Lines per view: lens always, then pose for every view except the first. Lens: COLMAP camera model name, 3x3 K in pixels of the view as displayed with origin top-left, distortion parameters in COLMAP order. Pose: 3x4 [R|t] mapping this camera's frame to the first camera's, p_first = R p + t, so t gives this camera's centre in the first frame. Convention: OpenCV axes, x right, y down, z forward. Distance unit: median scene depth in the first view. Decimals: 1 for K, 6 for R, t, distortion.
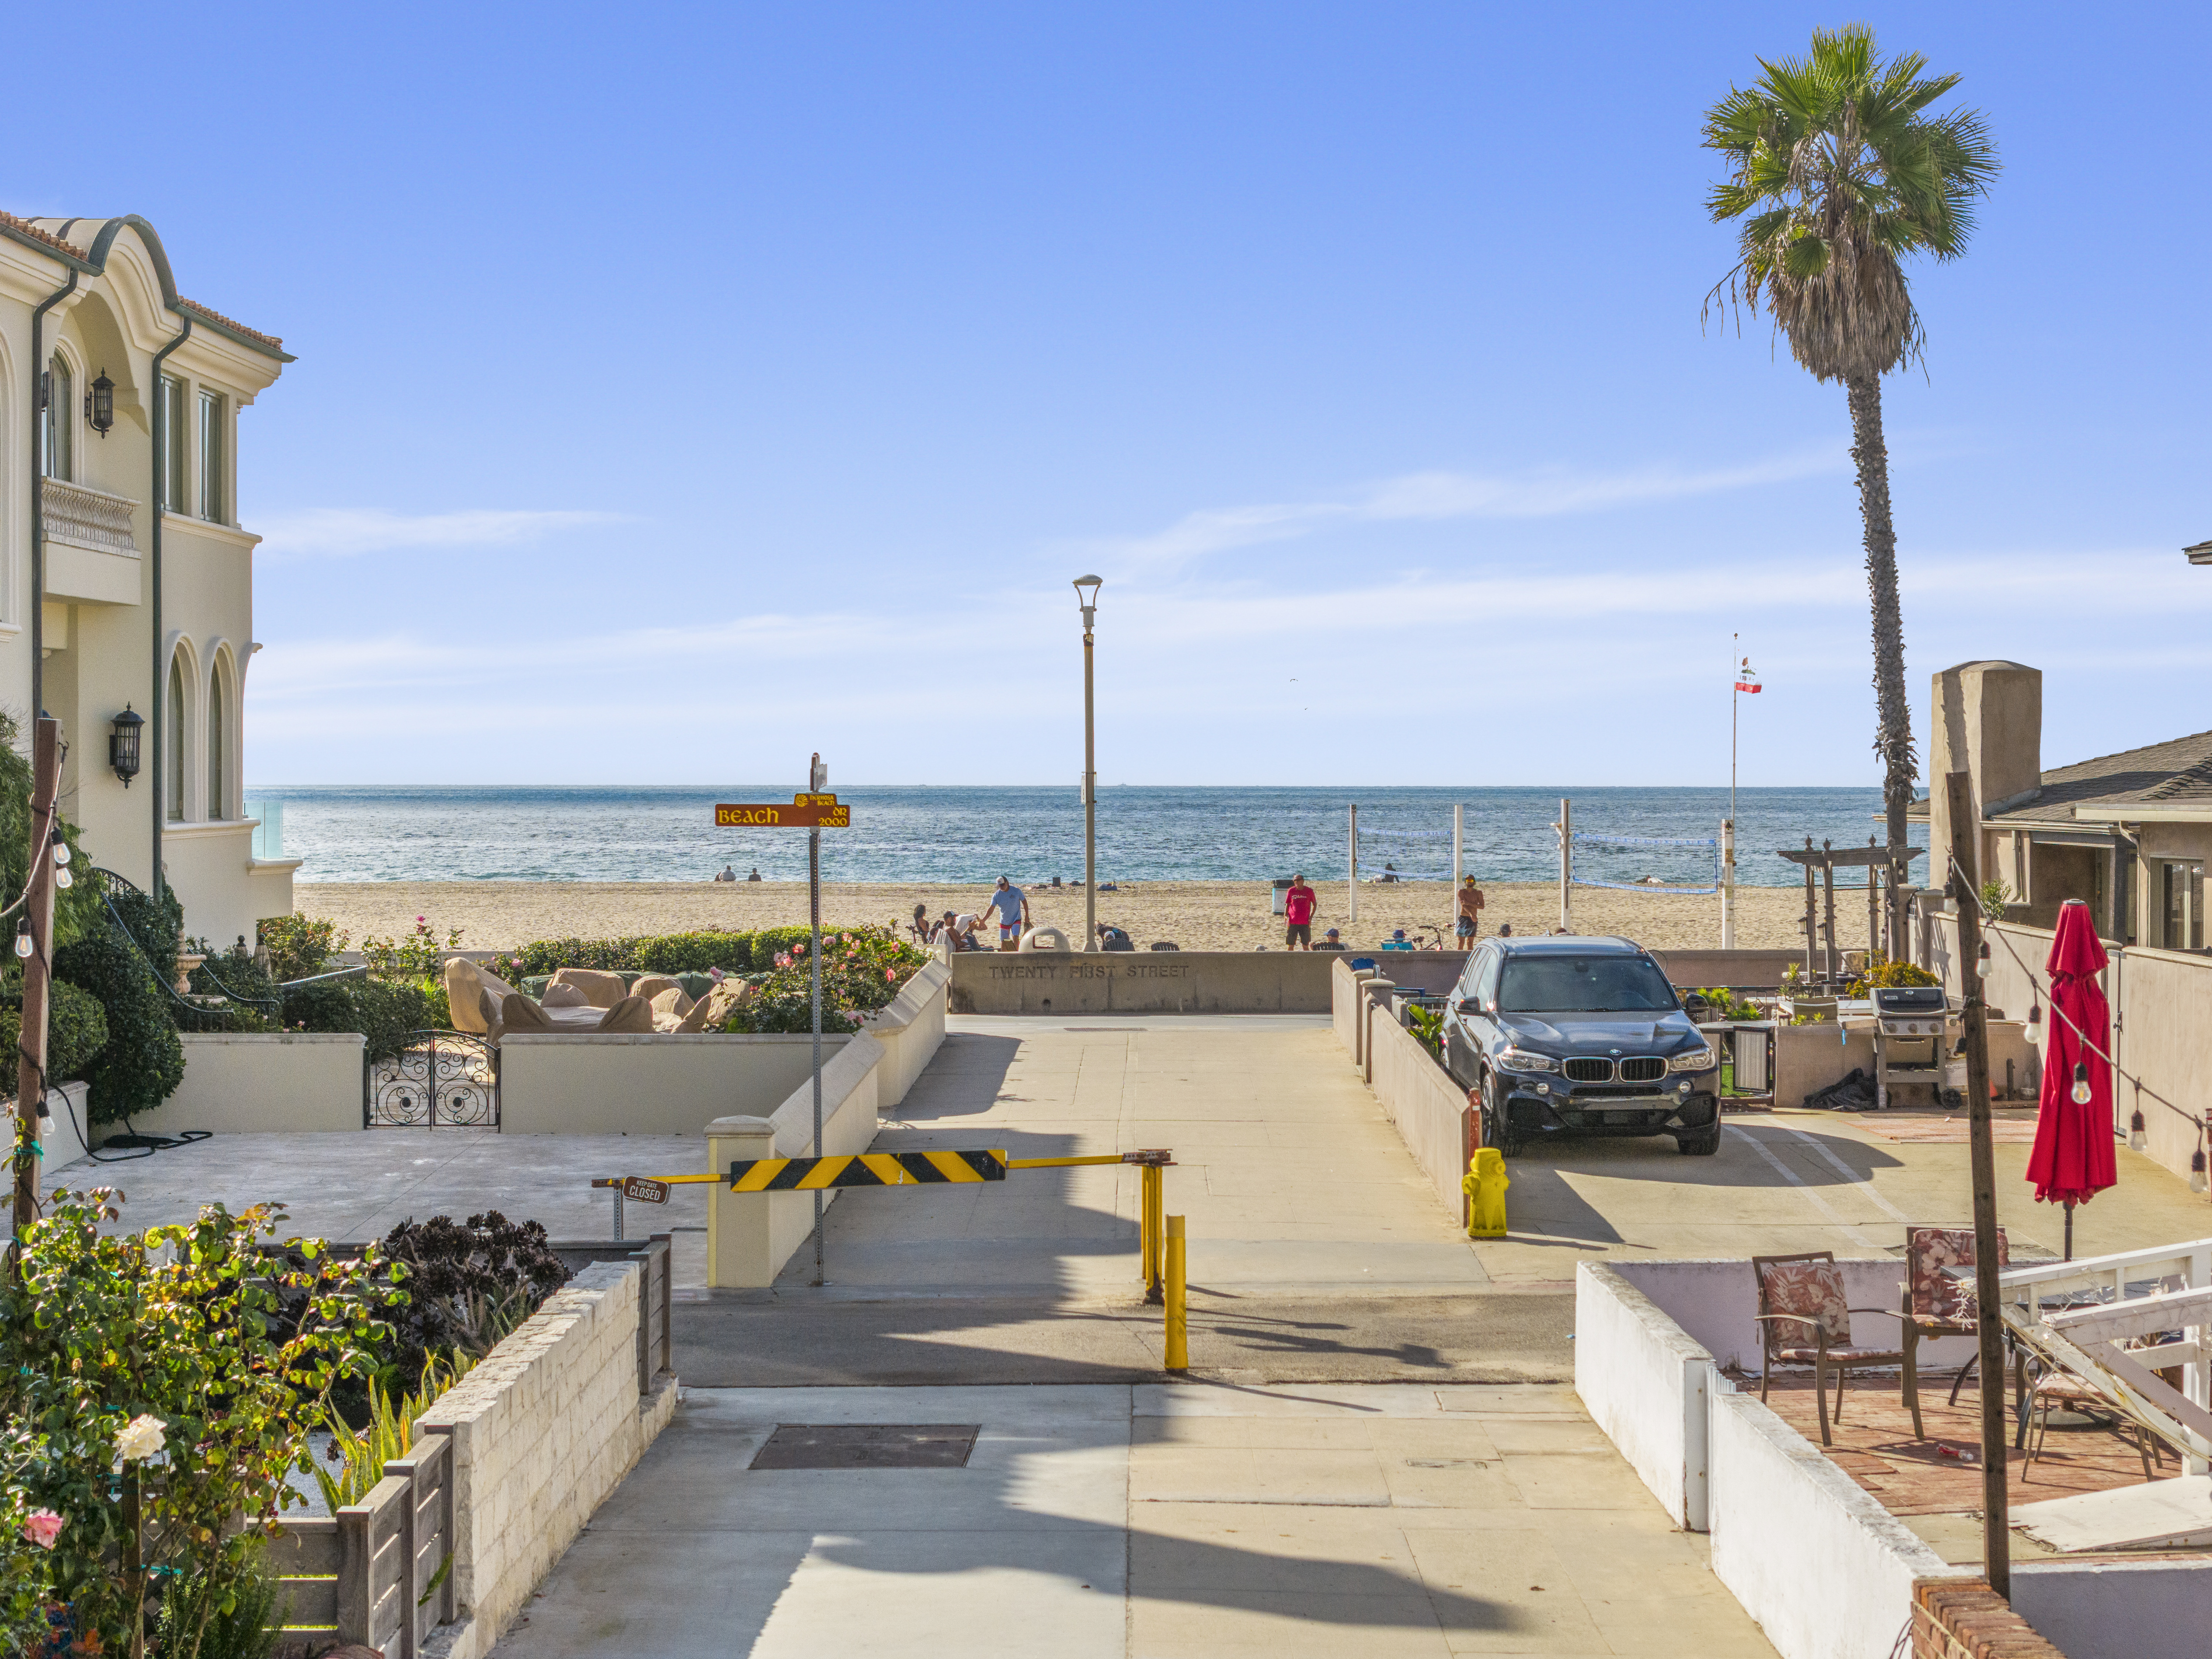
lens RADIAL K [[4410.6, 0, 1106.0], [0, 4410.6, 829.5], [0, 0, 1]] dist [0.030490, 0.210947]
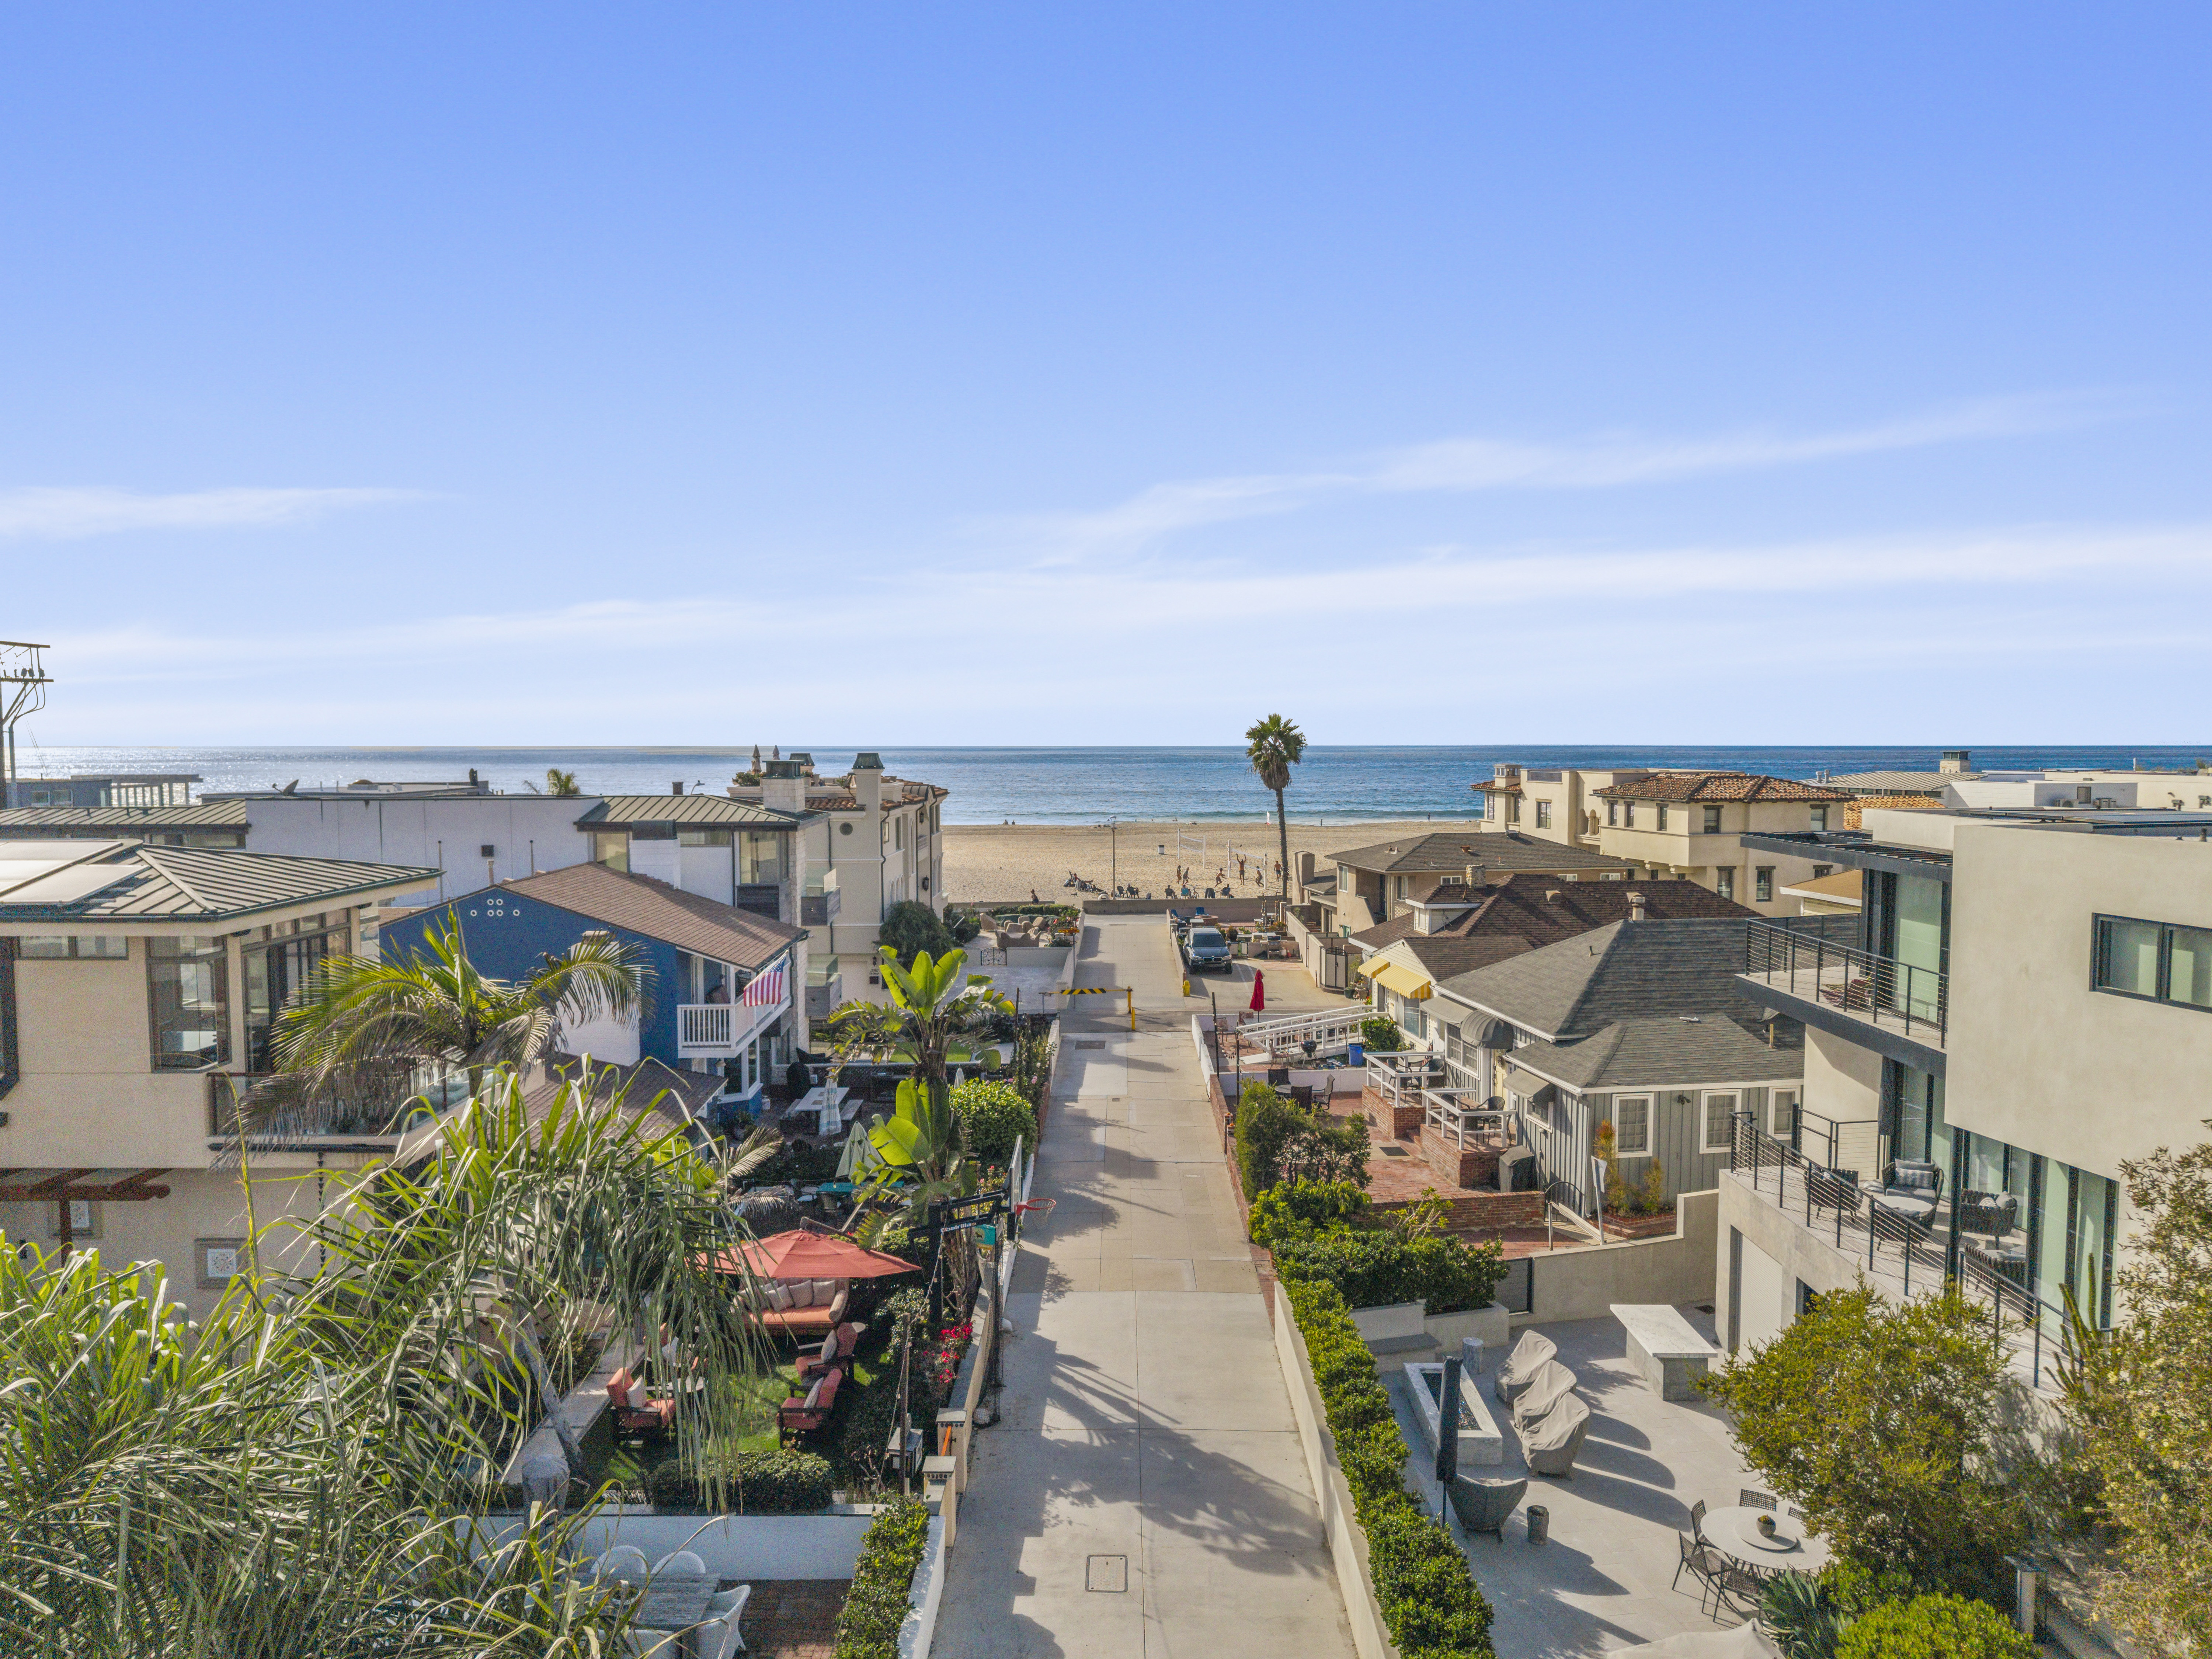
lens RADIAL K [[1515.4, 0, 1092.6], [0, 1515.4, 844.2], [0, 0, 1]] dist [0.031850, -0.006899]
pose [[0.999868, -0.008249, -0.014026, -0.006120], [0.009117, 0.997972, 0.063001, -0.173490], [0.013478, -0.063120, 0.997915, -0.731571]]
